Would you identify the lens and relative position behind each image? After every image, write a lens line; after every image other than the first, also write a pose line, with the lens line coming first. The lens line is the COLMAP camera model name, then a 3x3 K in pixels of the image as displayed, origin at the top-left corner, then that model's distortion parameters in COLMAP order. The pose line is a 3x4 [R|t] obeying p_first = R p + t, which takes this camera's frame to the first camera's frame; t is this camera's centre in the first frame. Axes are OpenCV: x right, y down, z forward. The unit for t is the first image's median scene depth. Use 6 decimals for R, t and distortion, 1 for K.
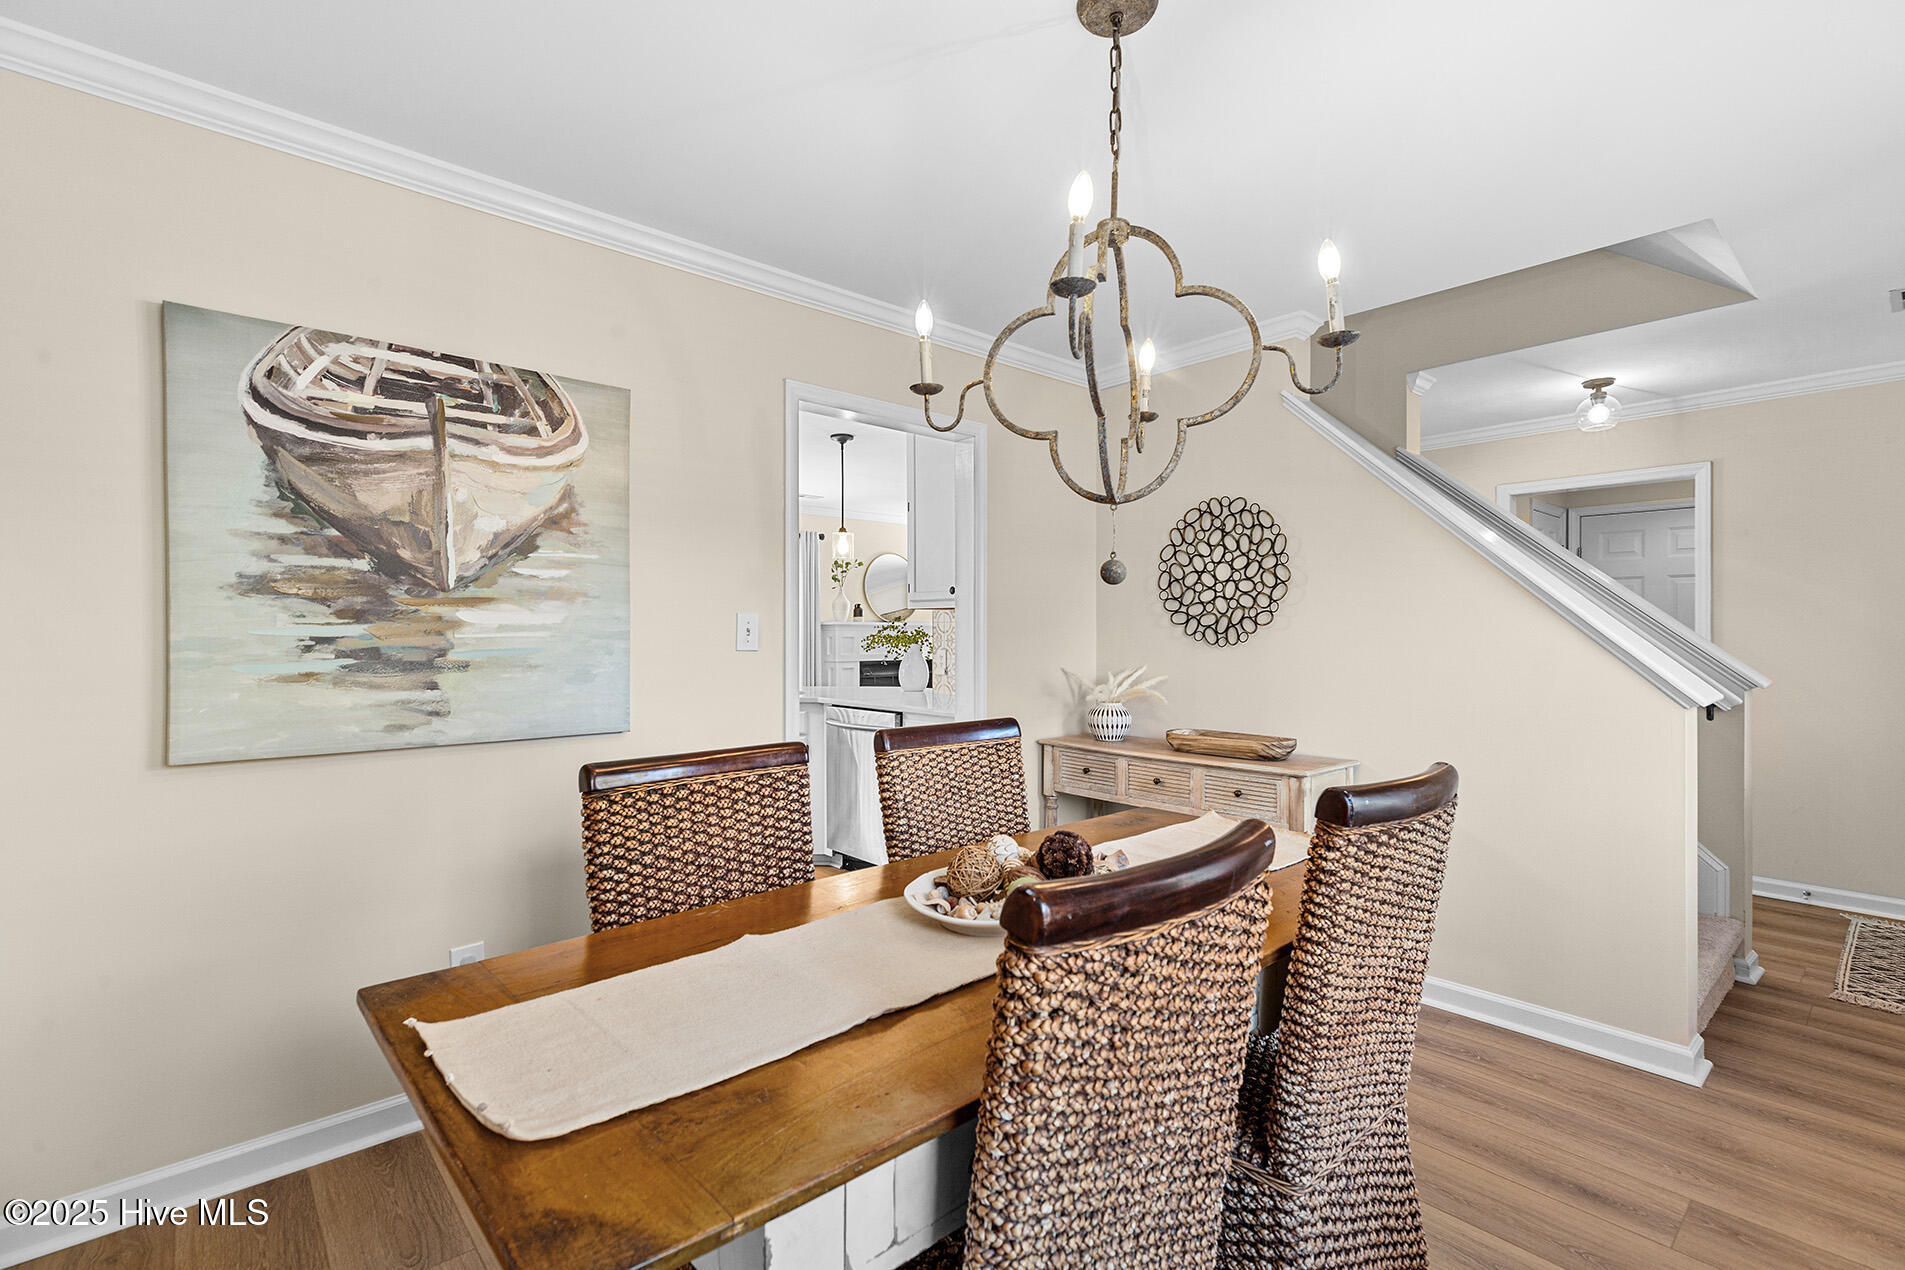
lens RADIAL K [[863.5, 0, 953.0], [0, 863.5, 639.3], [0, 0, 1]] dist [0.004261, 0.003389]
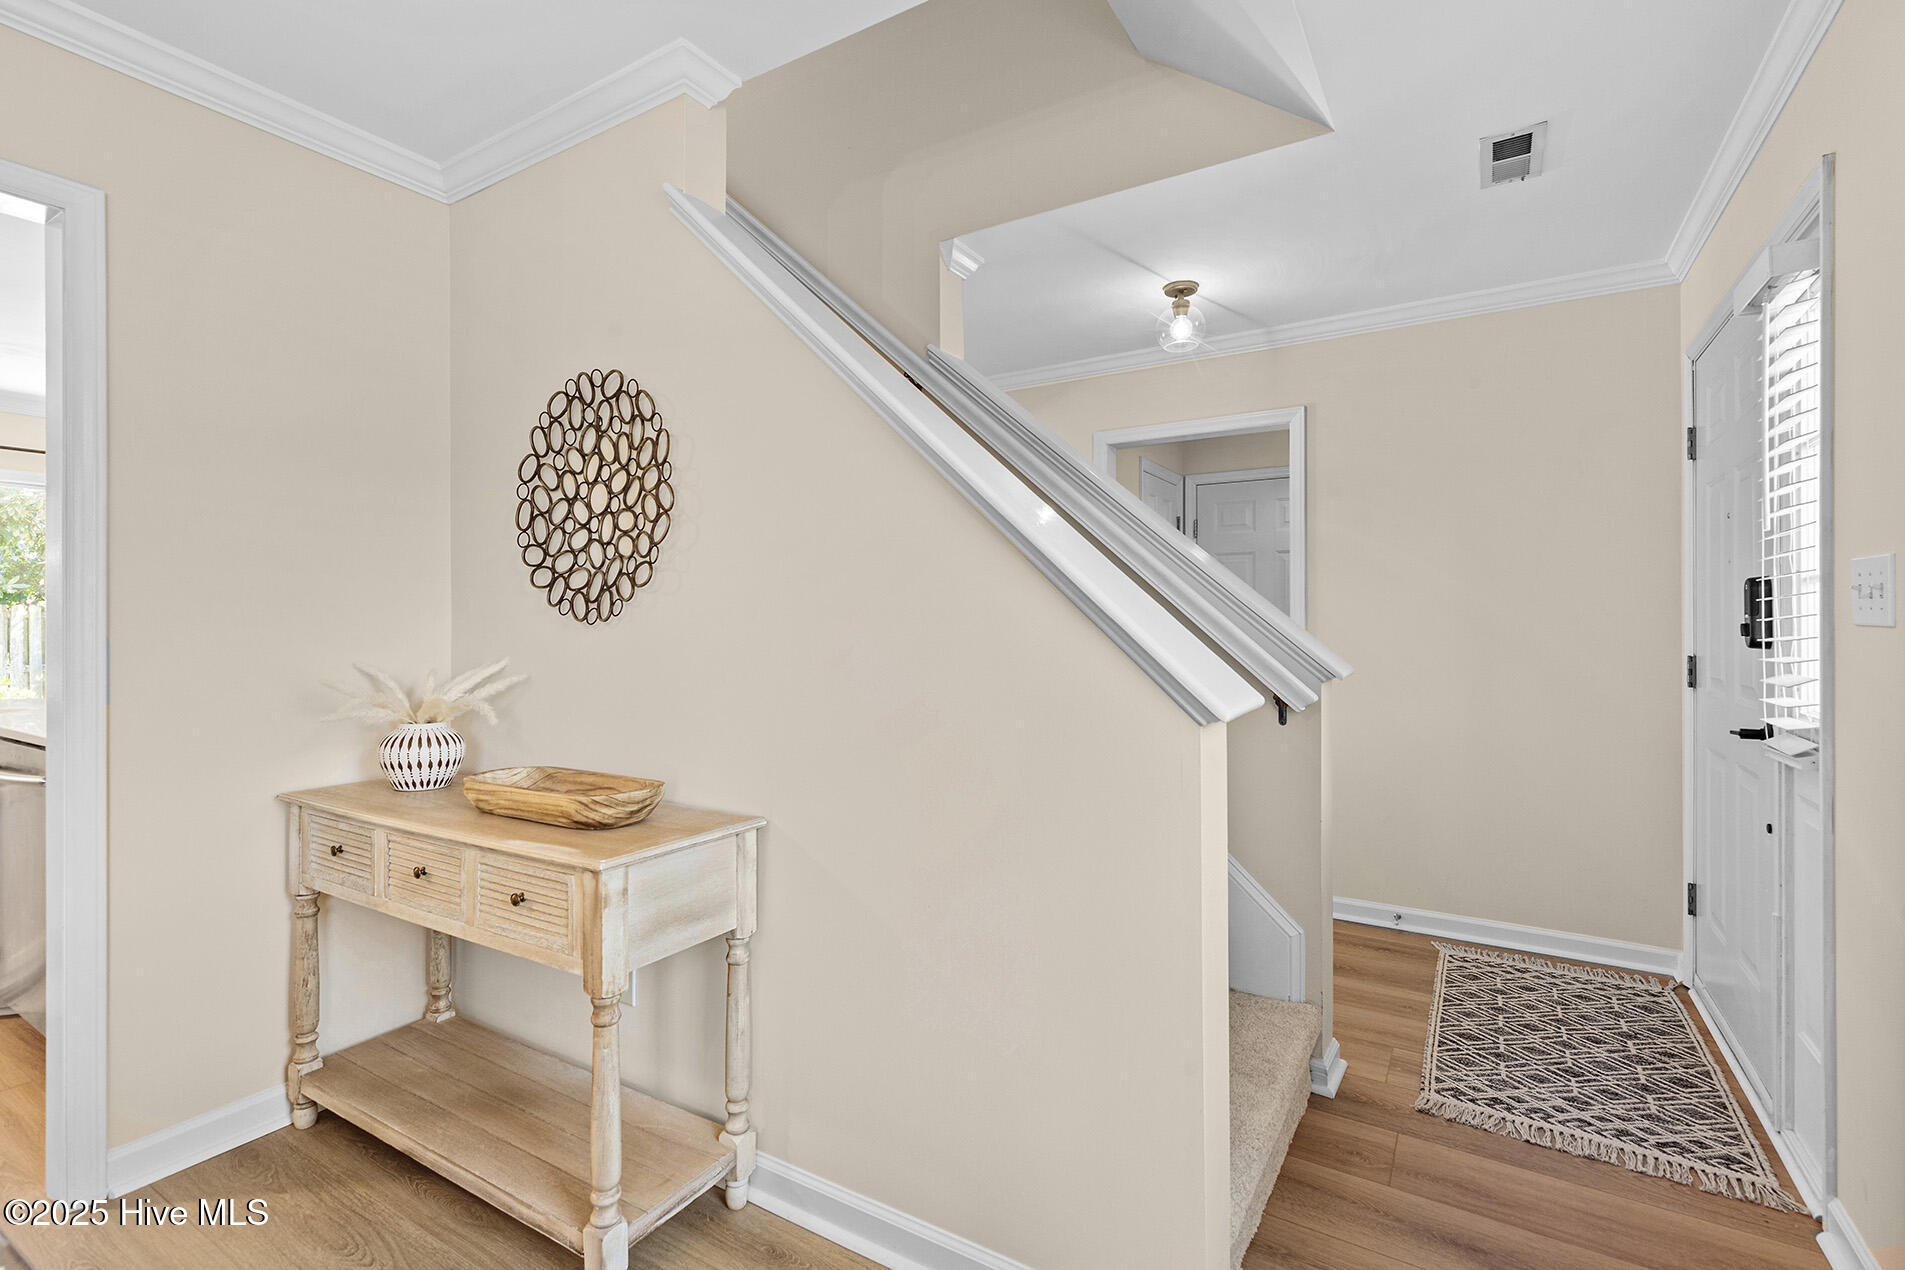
lens RADIAL K [[863.5, 0, 946.1], [0, 863.5, 626.1], [0, 0, 1]] dist [0.004261, 0.003389]
pose [[0.959623, -0.001346, 0.281285, 0.389653], [0.002961, 0.999981, -0.005317, 0.014279], [-0.281272, 0.005935, 0.959610, 0.378896]]
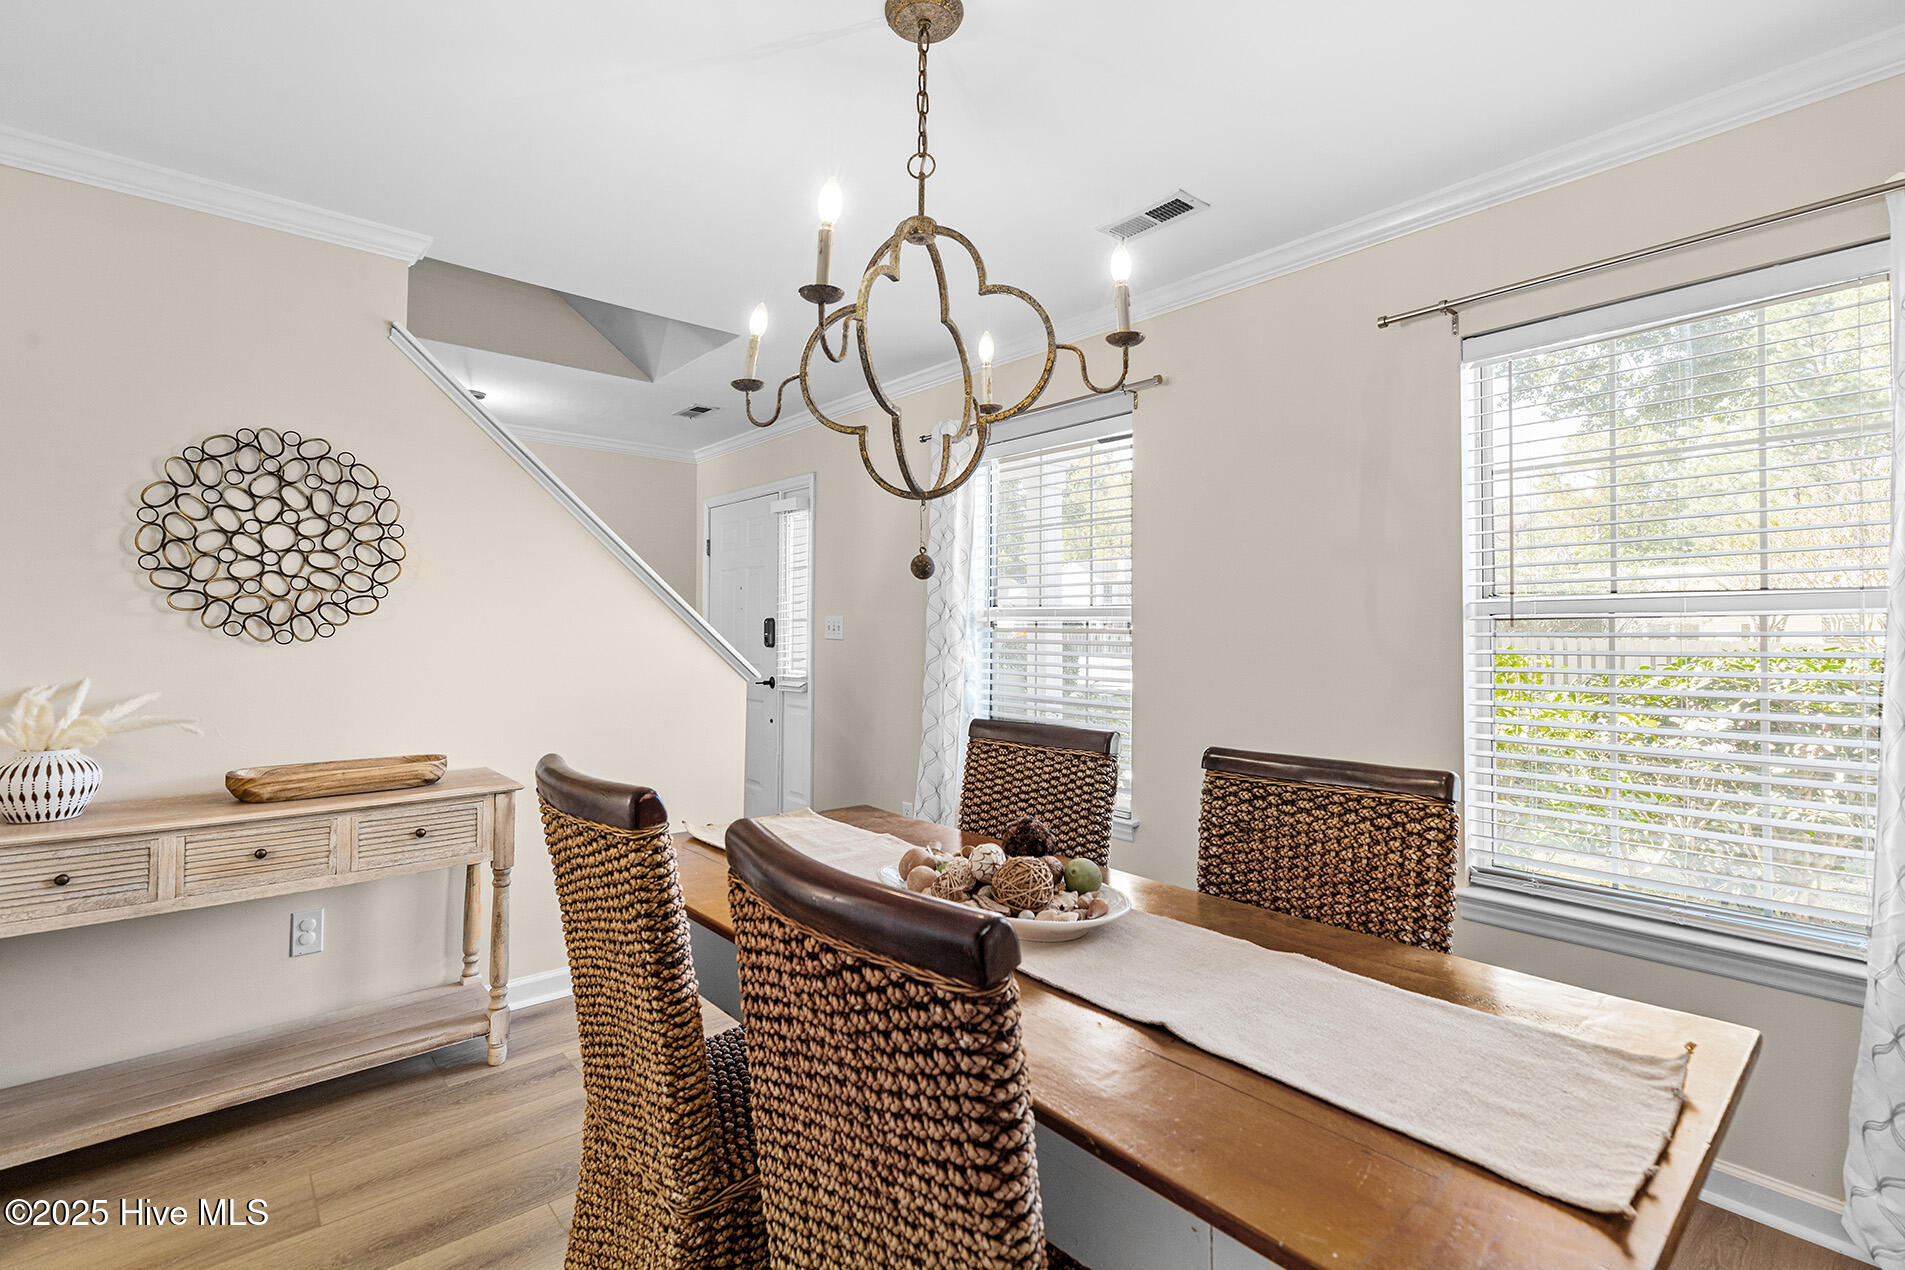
lens RADIAL K [[863.5, 0, 960.6], [0, 863.5, 616.4], [0, 0, 1]] dist [0.004261, 0.003389]
pose [[0.013149, 0.013057, 0.999828, -0.397271], [-0.000987, 0.999914, -0.013045, -0.005178], [-0.999913, -0.000816, 0.013160, 0.456207]]
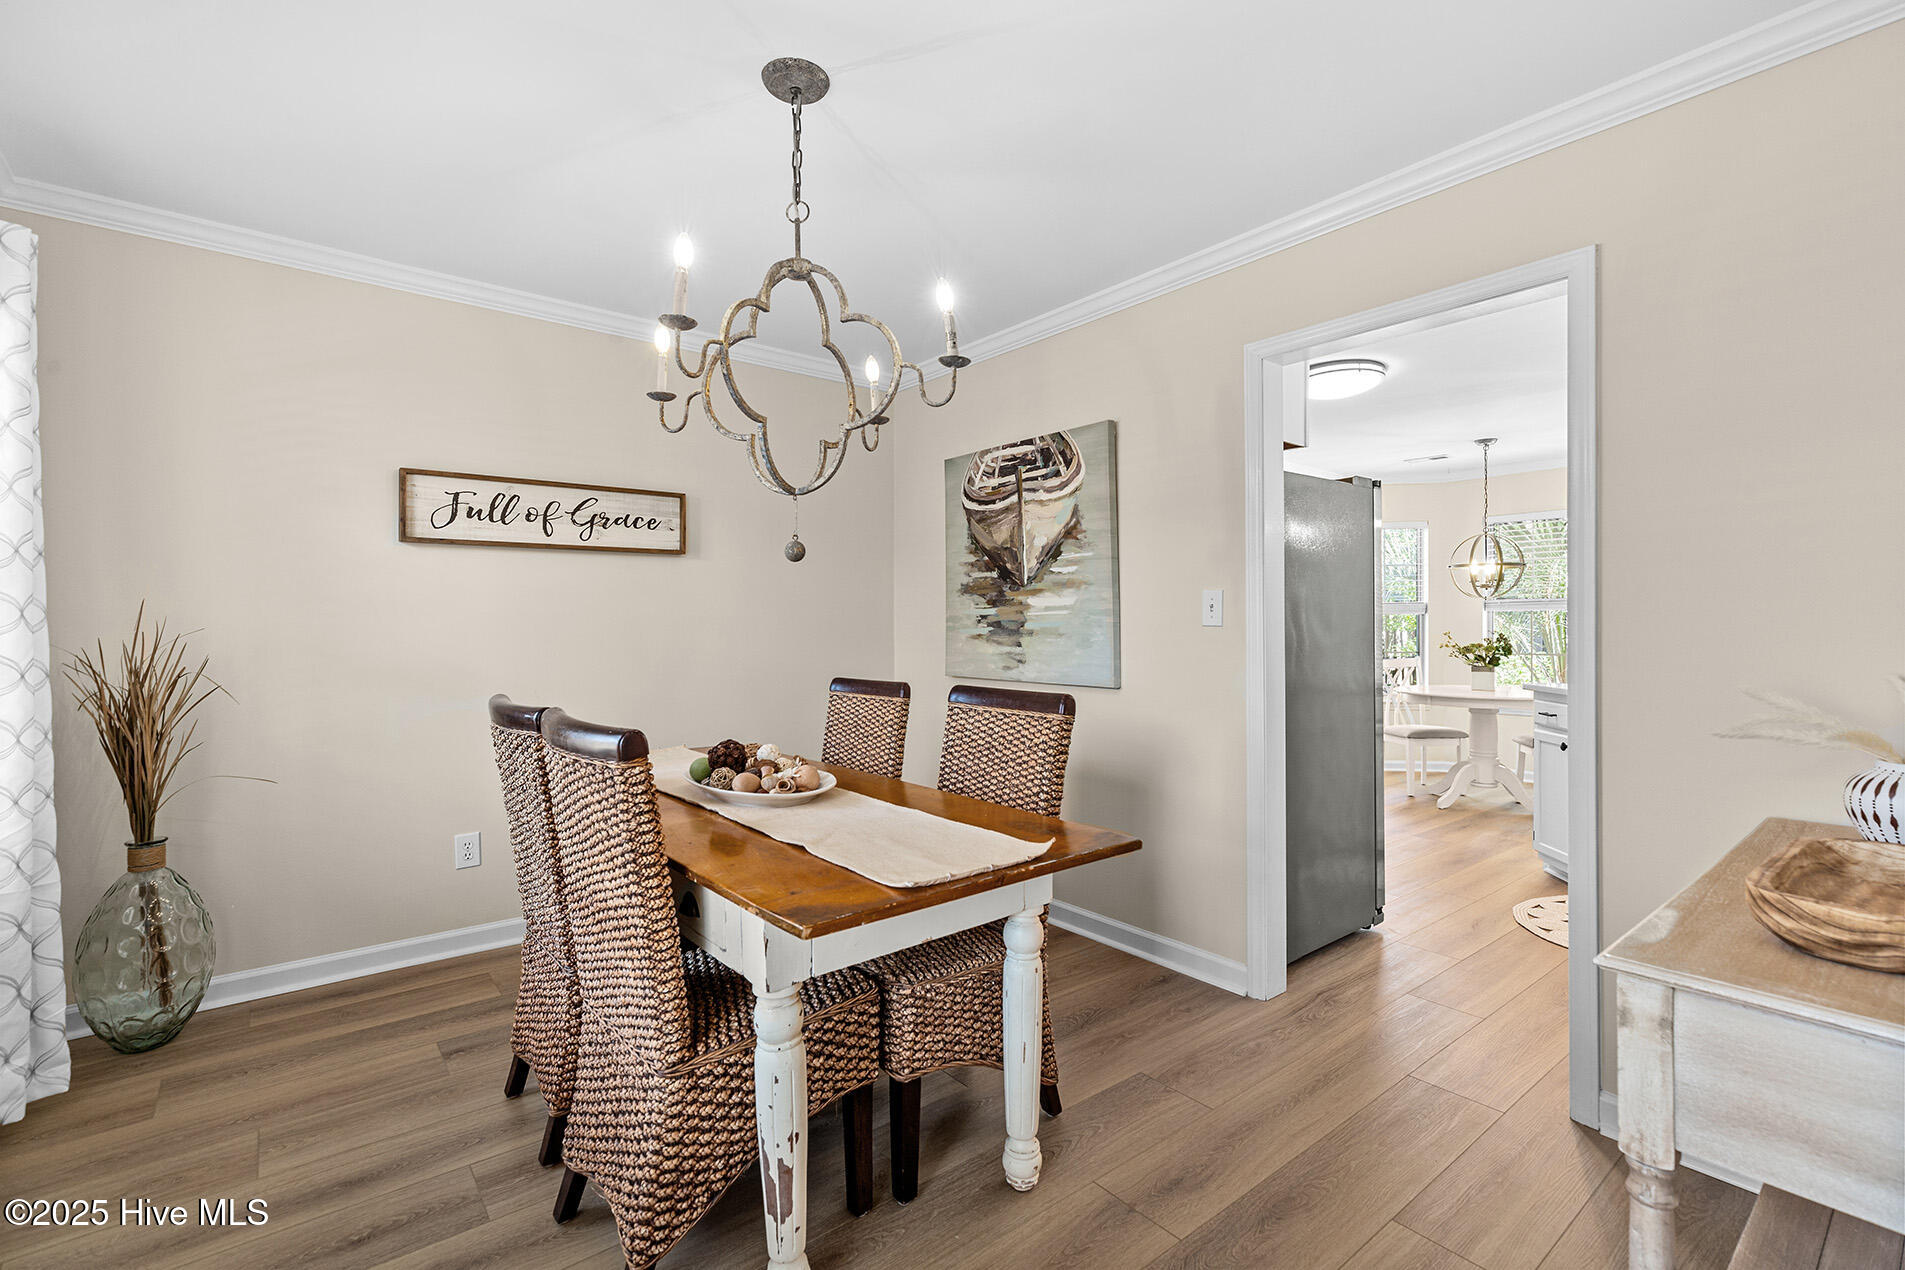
lens RADIAL K [[863.5, 0, 953.6], [0, 863.5, 619.5], [0, 0, 1]] dist [0.004261, 0.003389]
pose [[-0.057250, -0.007618, -0.998331, 0.684664], [-0.007978, 0.999942, -0.007172, 0.012631], [0.998328, 0.007554, -0.057307, 0.635920]]
